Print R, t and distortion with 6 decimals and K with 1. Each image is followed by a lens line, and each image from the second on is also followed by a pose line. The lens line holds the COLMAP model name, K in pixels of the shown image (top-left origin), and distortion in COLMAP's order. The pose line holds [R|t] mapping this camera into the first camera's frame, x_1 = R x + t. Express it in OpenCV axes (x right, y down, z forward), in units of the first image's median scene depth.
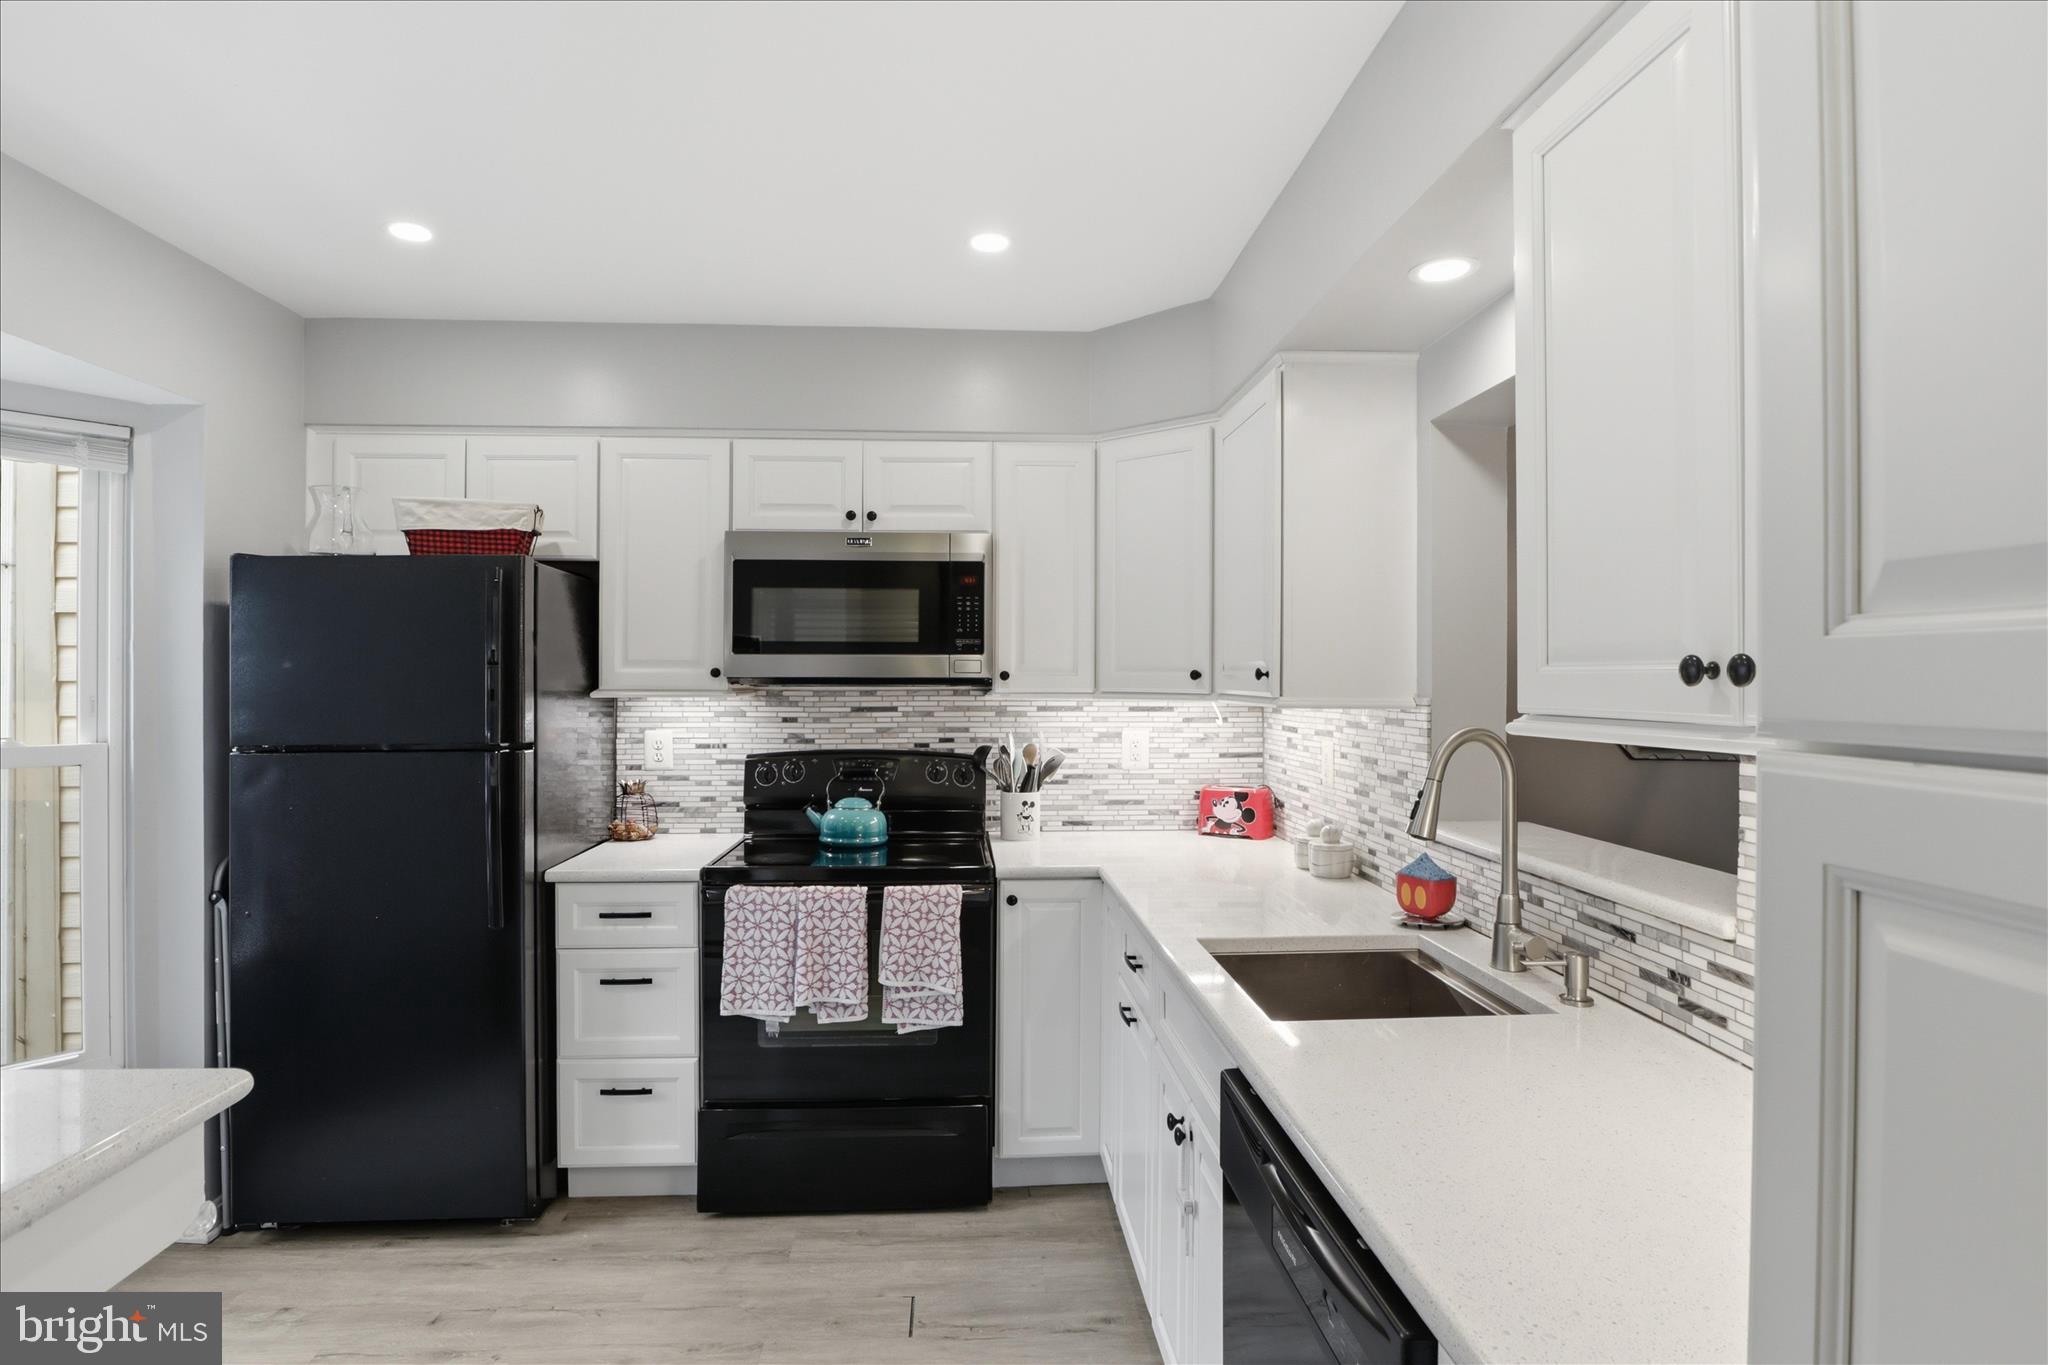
lens RADIAL K [[1050.2, 0, 1024.0], [0, 1050.2, 682.5], [0, 0, 1]] dist [-0.025880, 0.002457]
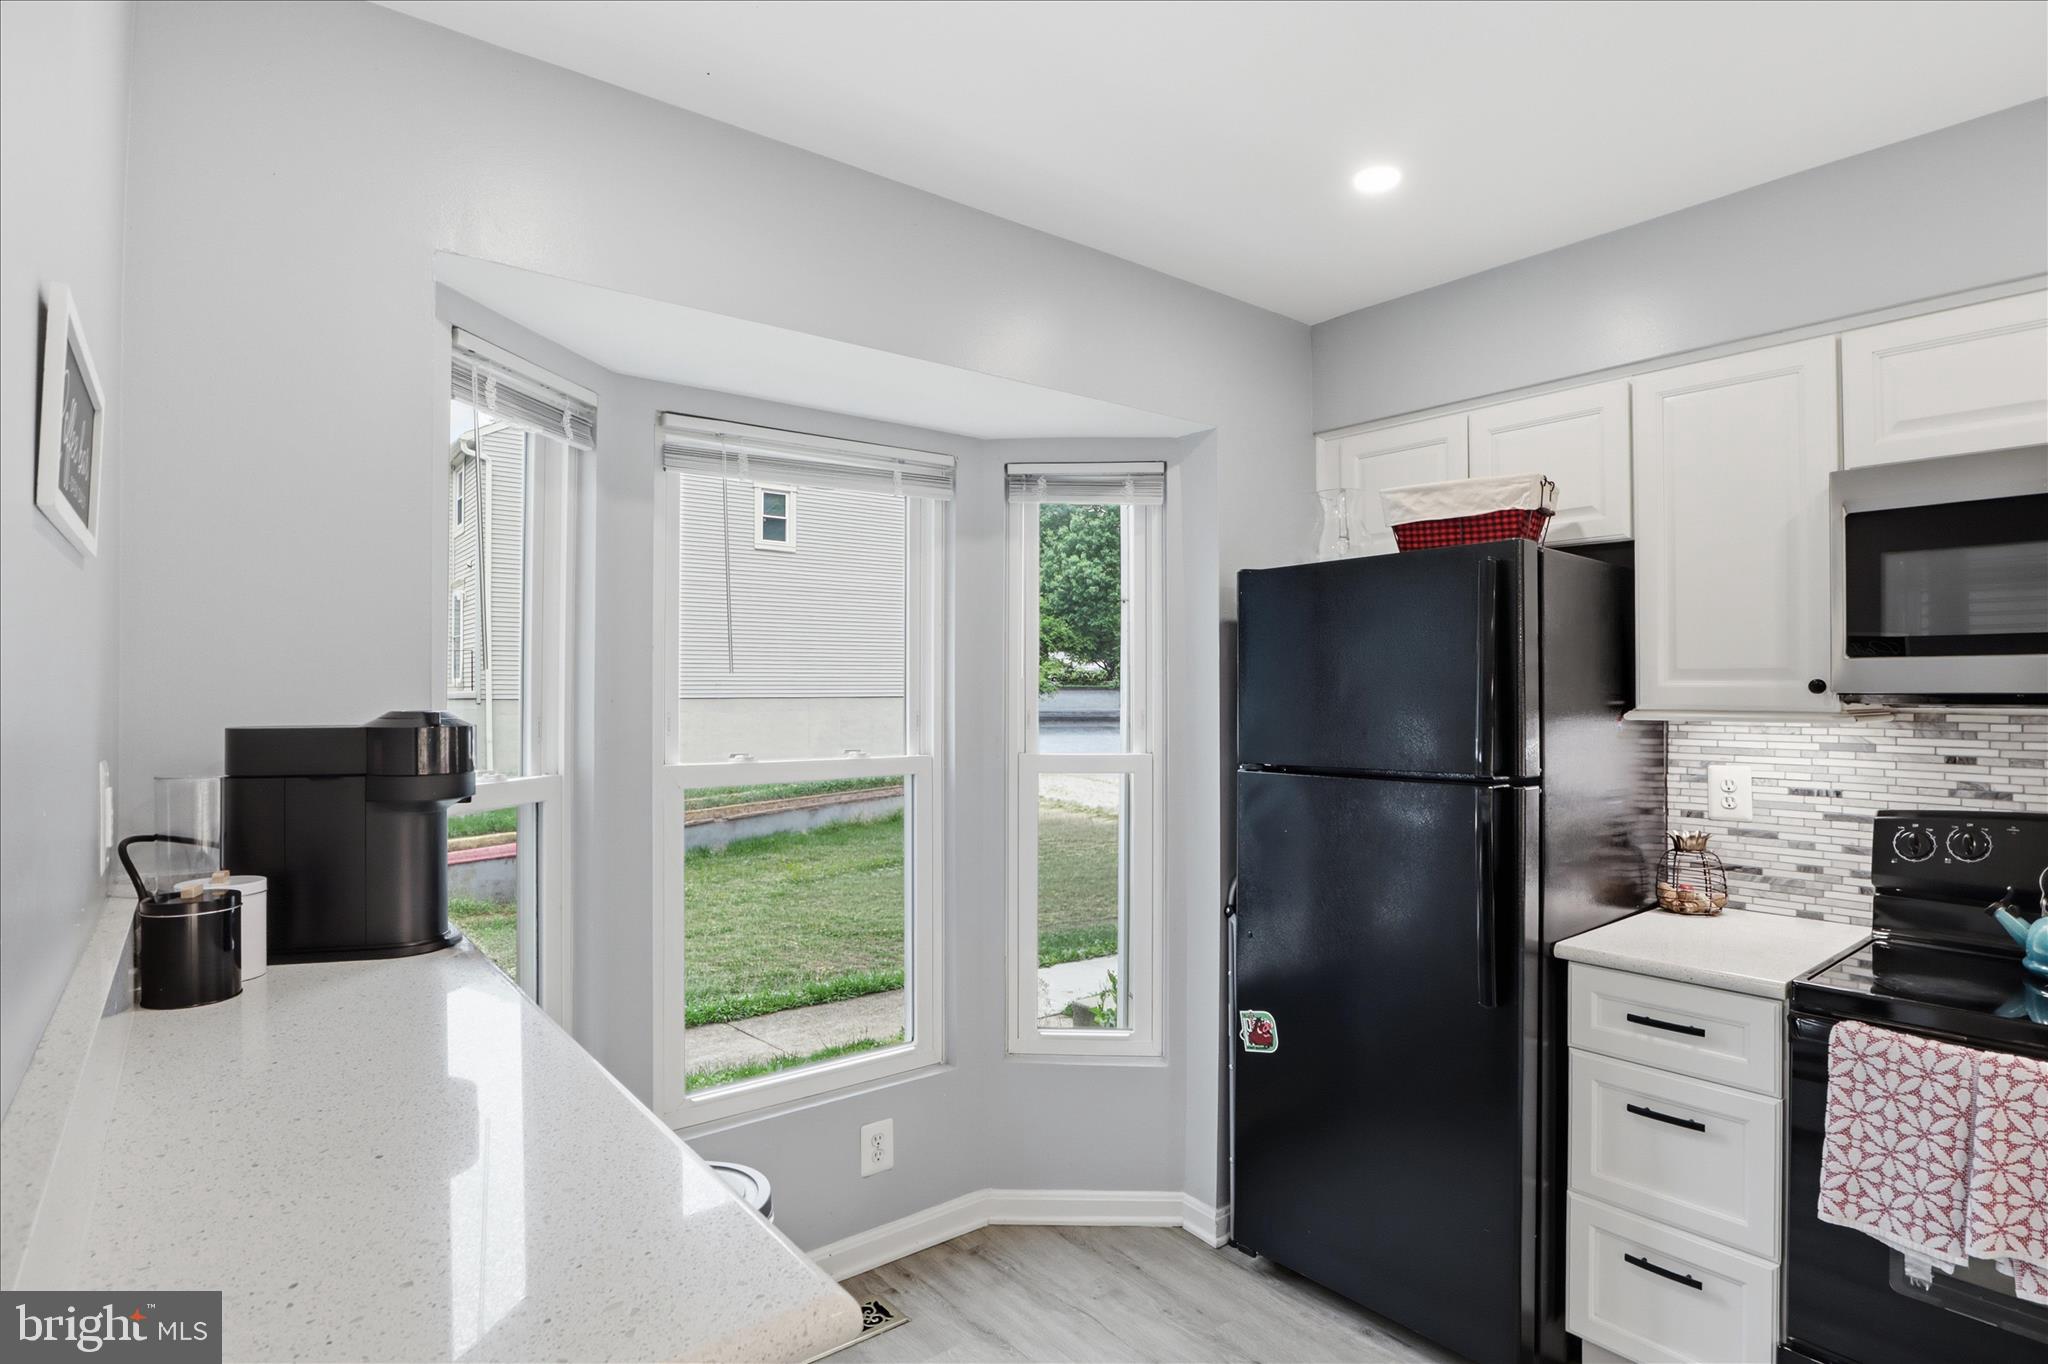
lens RADIAL K [[1050.2, 0, 1024.0], [0, 1050.2, 682.0], [0, 0, 1]] dist [-0.025880, 0.002457]
pose [[0.573132, -0.008382, -0.819420, -0.044580], [-0.001918, 0.999931, -0.011570, -0.003648], [0.819461, 0.008202, 0.573076, 0.212079]]
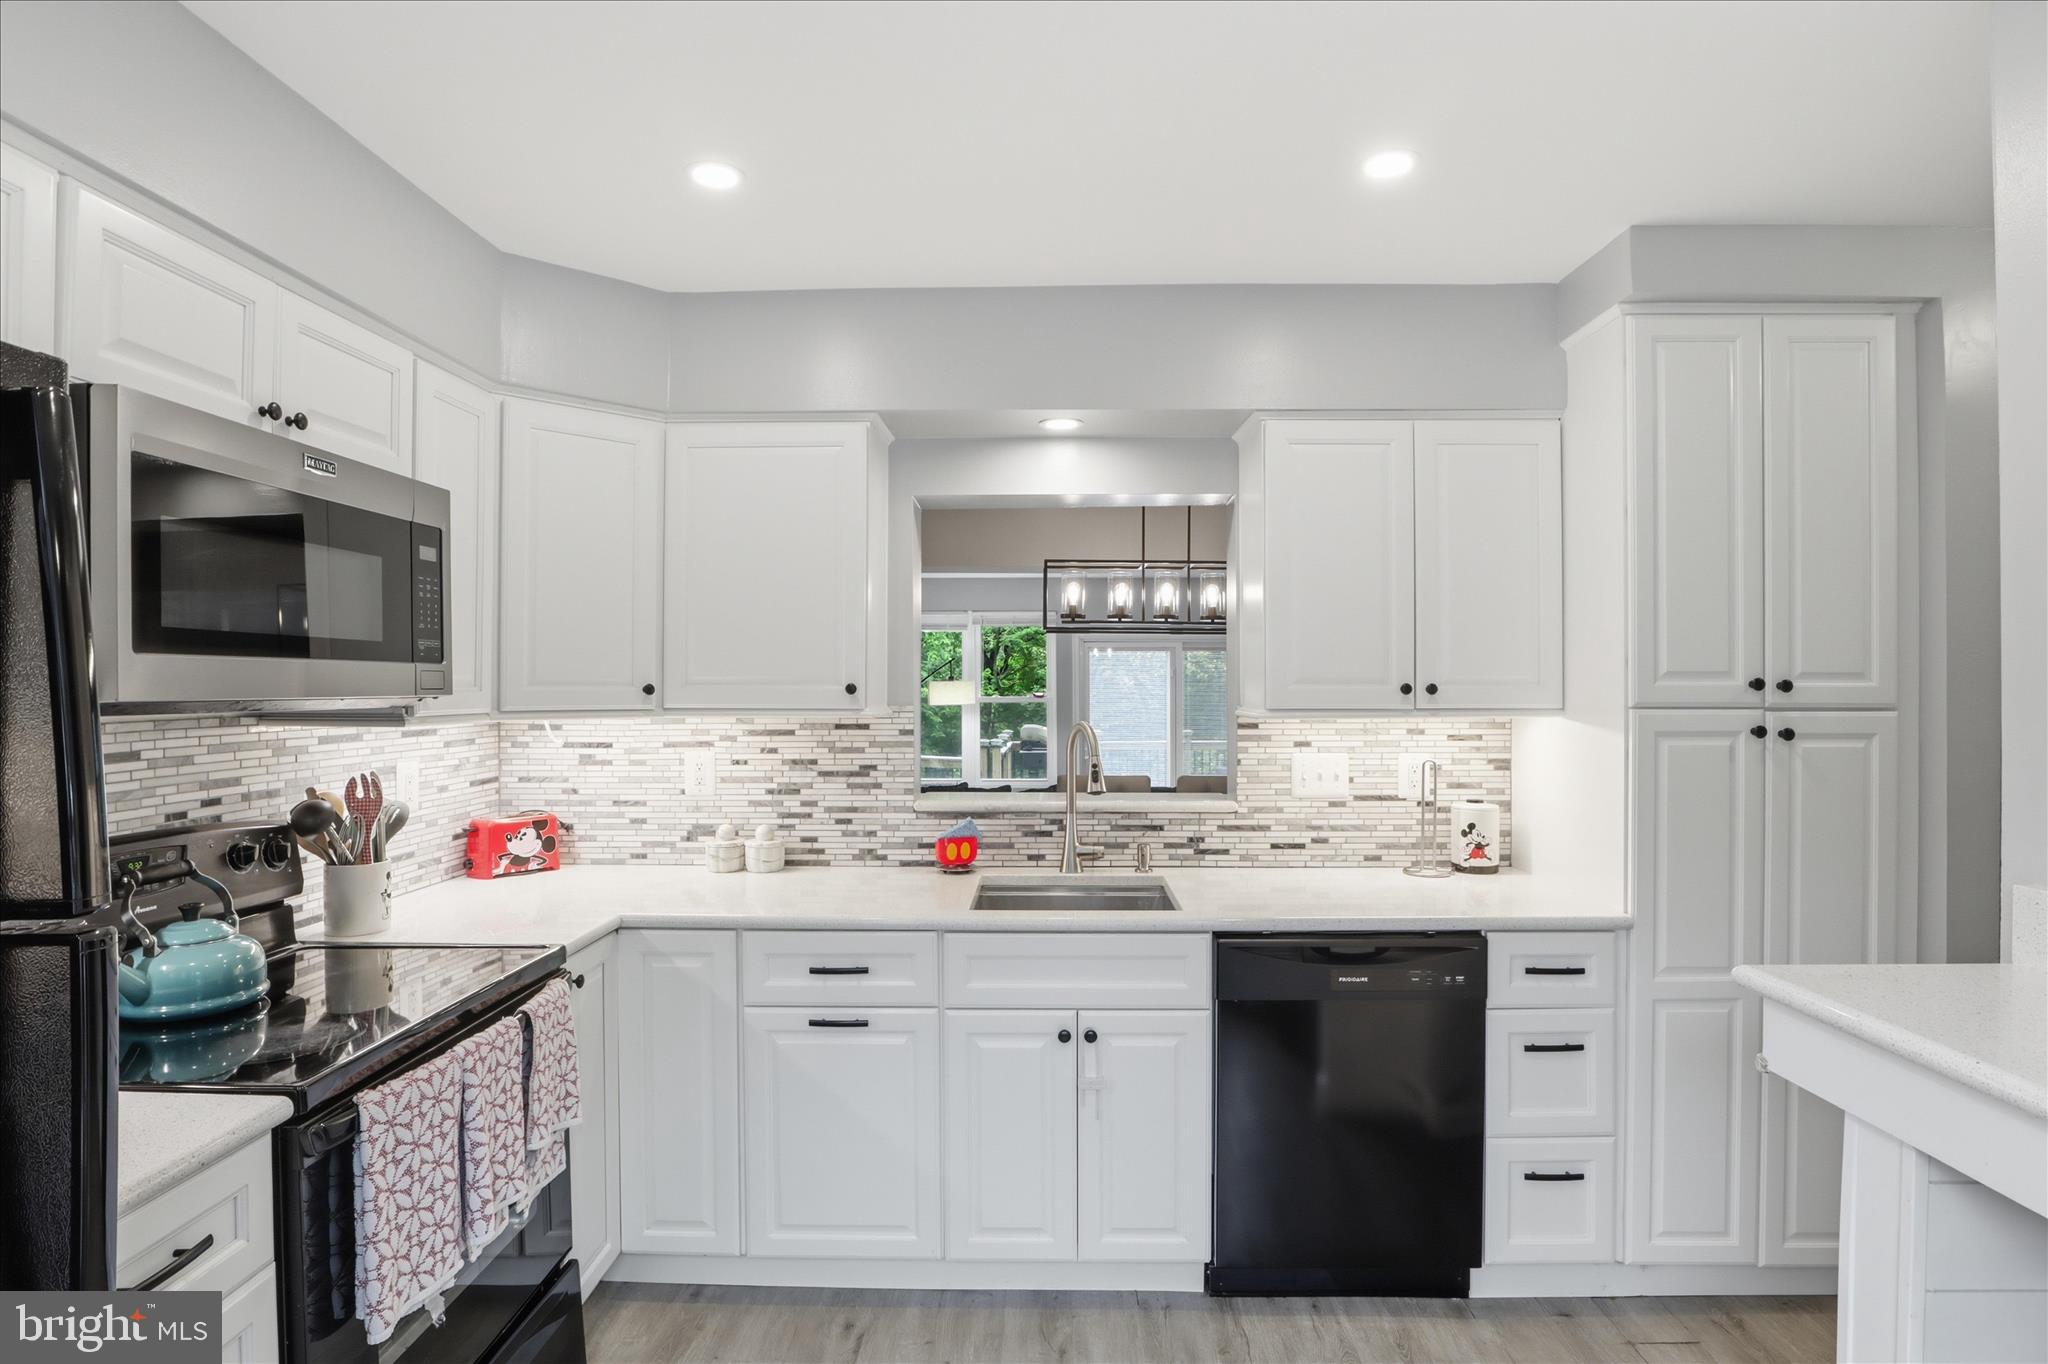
lens RADIAL K [[1050.2, 0, 1024.0], [0, 1050.2, 682.0], [0, 0, 1]] dist [-0.025880, 0.002457]
pose [[0.095674, -0.002904, 0.995408, -0.724194], [0.004909, 0.999985, 0.002446, -0.014460], [-0.995401, 0.004653, 0.095687, 0.575767]]
